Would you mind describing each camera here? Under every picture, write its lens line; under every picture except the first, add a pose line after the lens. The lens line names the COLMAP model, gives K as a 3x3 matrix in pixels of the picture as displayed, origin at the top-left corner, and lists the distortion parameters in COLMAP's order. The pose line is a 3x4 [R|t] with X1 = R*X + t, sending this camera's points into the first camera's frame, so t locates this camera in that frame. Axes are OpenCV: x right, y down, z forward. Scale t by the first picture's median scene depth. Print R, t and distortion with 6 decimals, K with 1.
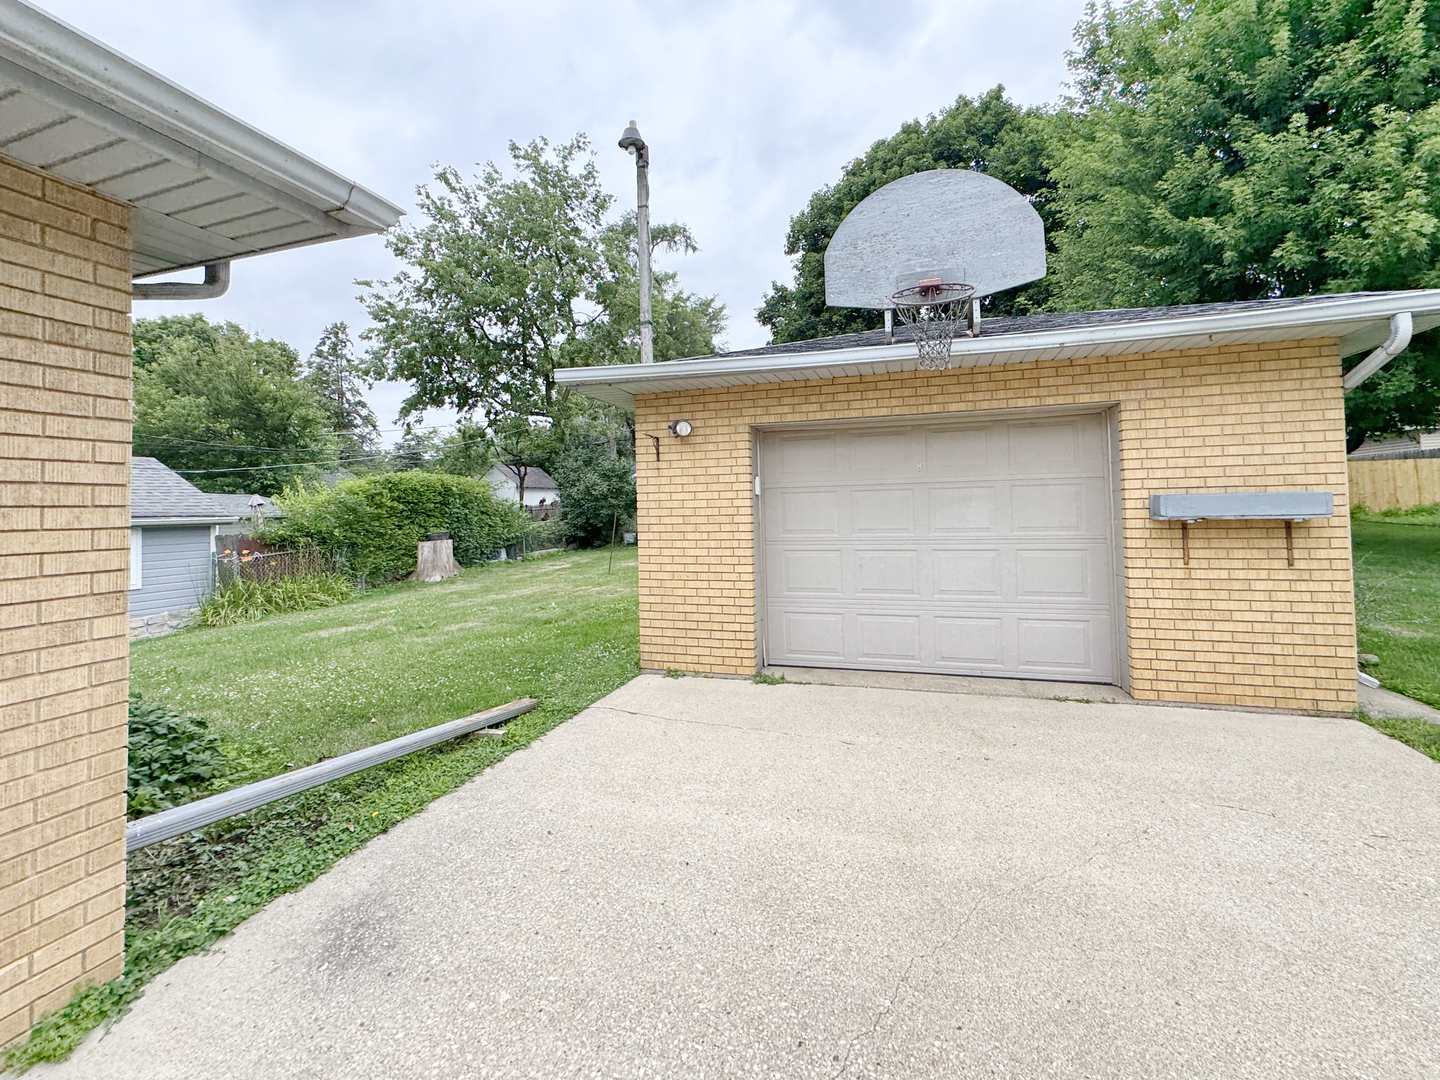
lens RADIAL K [[612.6, 0, 717.7], [0, 612.6, 488.5], [0, 0, 1]] dist [-0.002603, 0.000275]
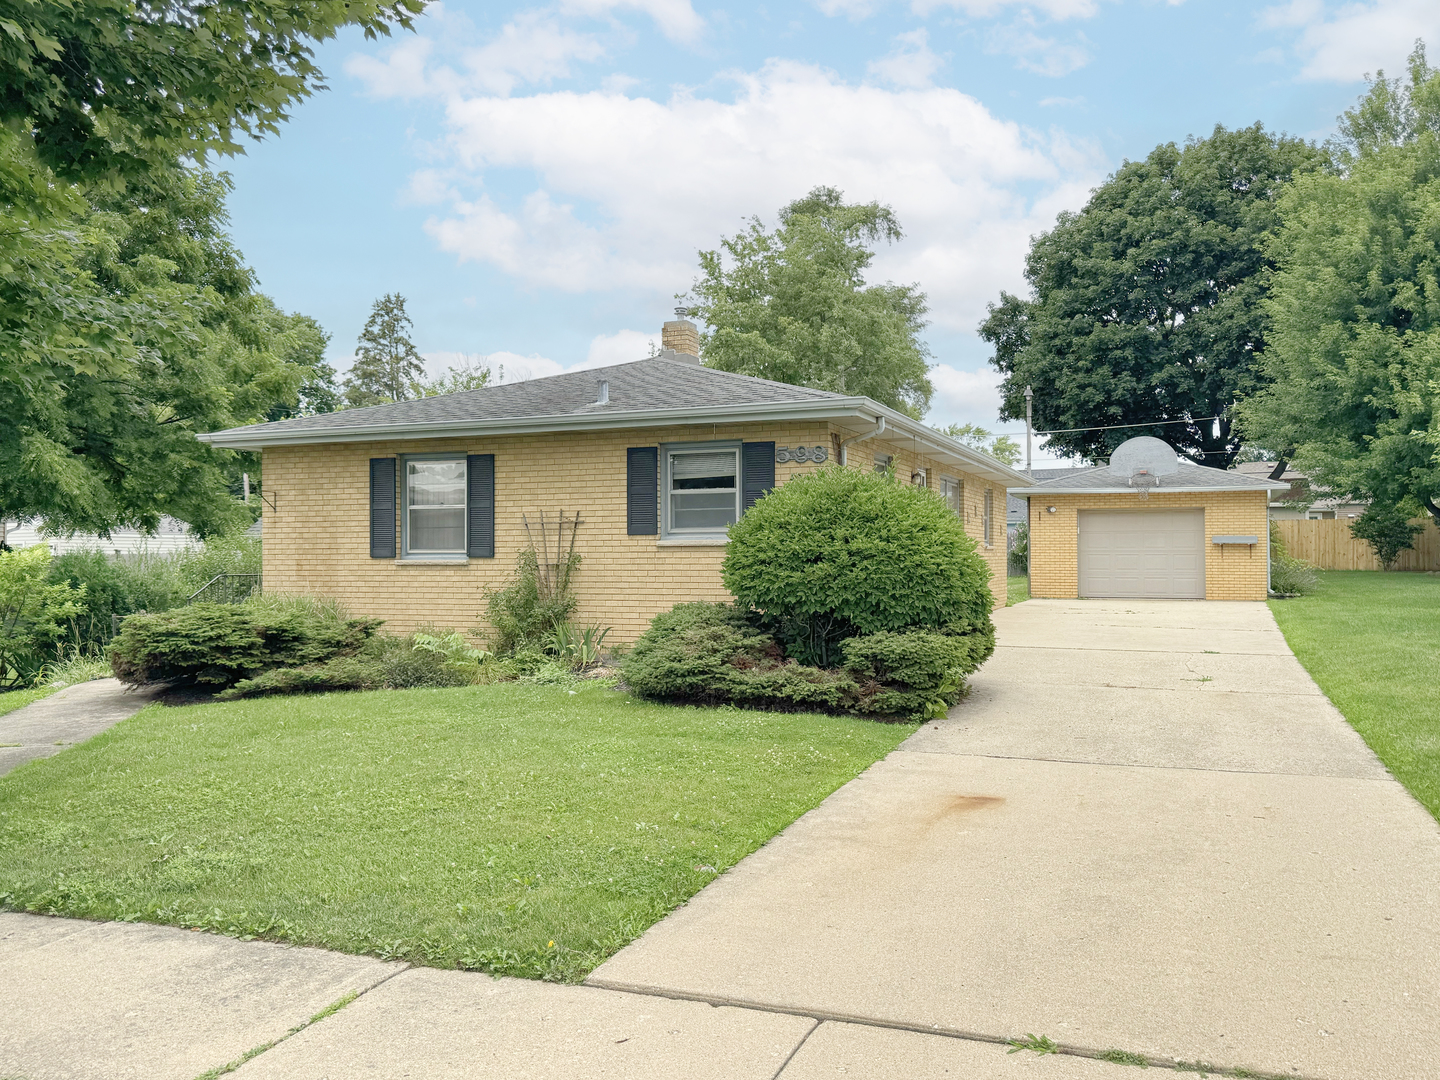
lens RADIAL K [[1130.7, 0, 717.9], [0, 1130.7, 561.3], [0, 0, 1]] dist [0.085270, -0.158576]
pose [[0.997066, 0.021903, -0.073343, -0.304566], [-0.019203, 0.999119, 0.037319, -0.006892], [0.074096, -0.035801, 0.996608, -1.094364]]
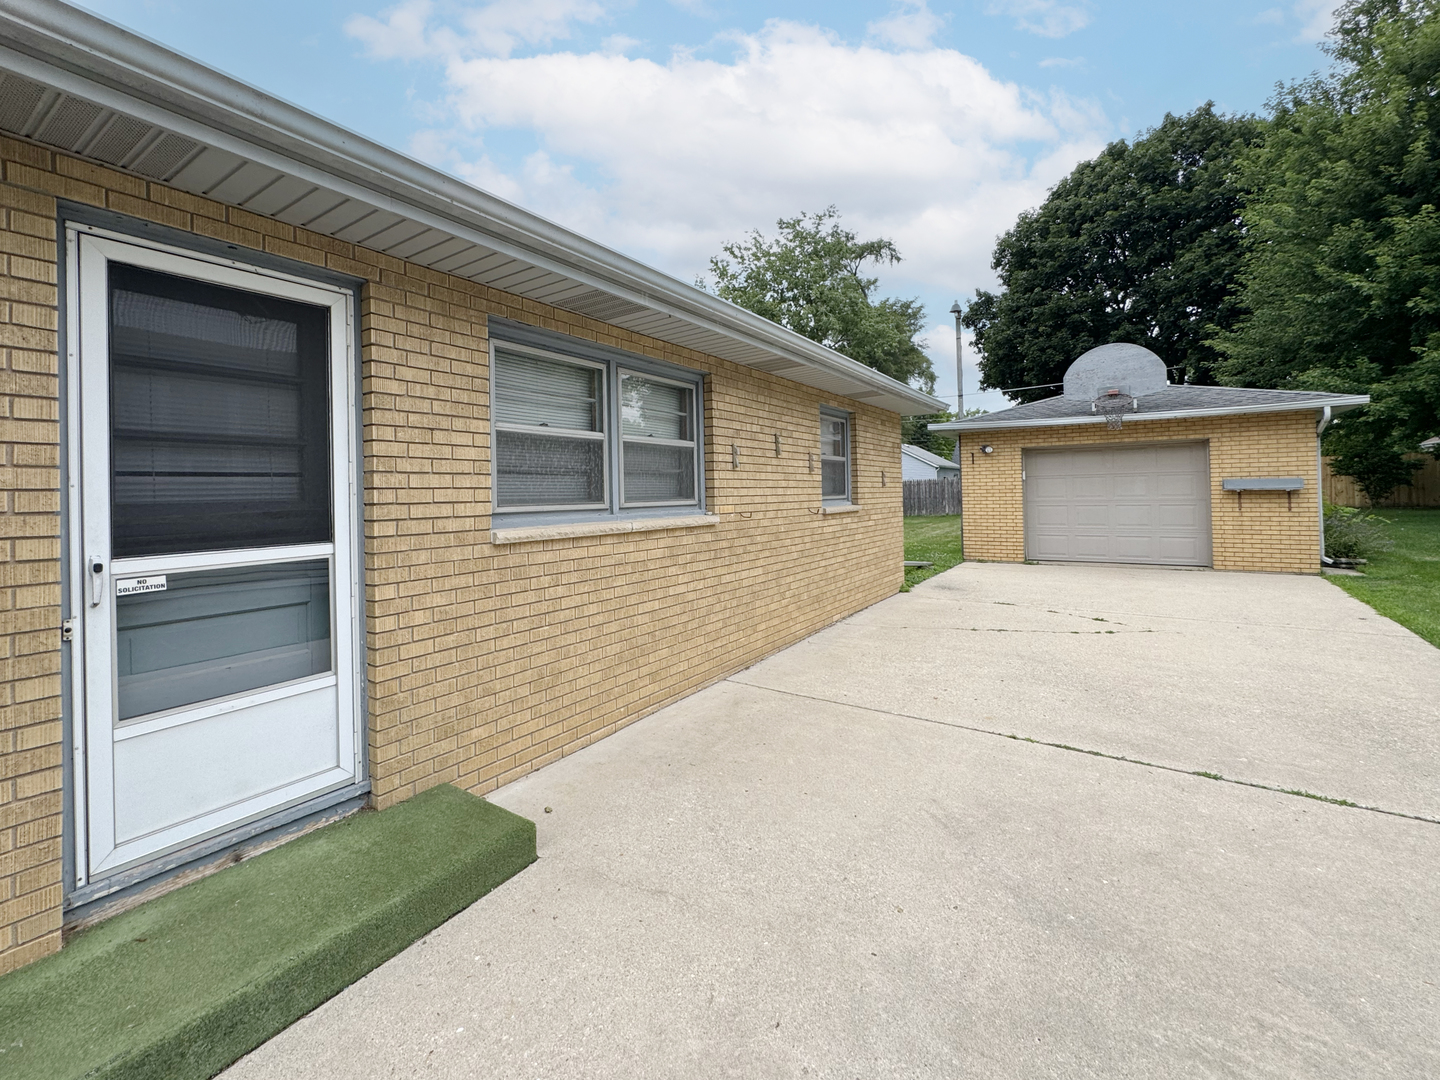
lens RADIAL K [[612.6, 0, 717.7], [0, 612.6, 488.5], [0, 0, 1]] dist [-0.002603, 0.000275]
pose [[0.962930, 0.002416, -0.269740, -0.102868], [0.005103, 0.999618, 0.027169, -0.005866], [0.269702, -0.027538, 0.962550, -0.356965]]
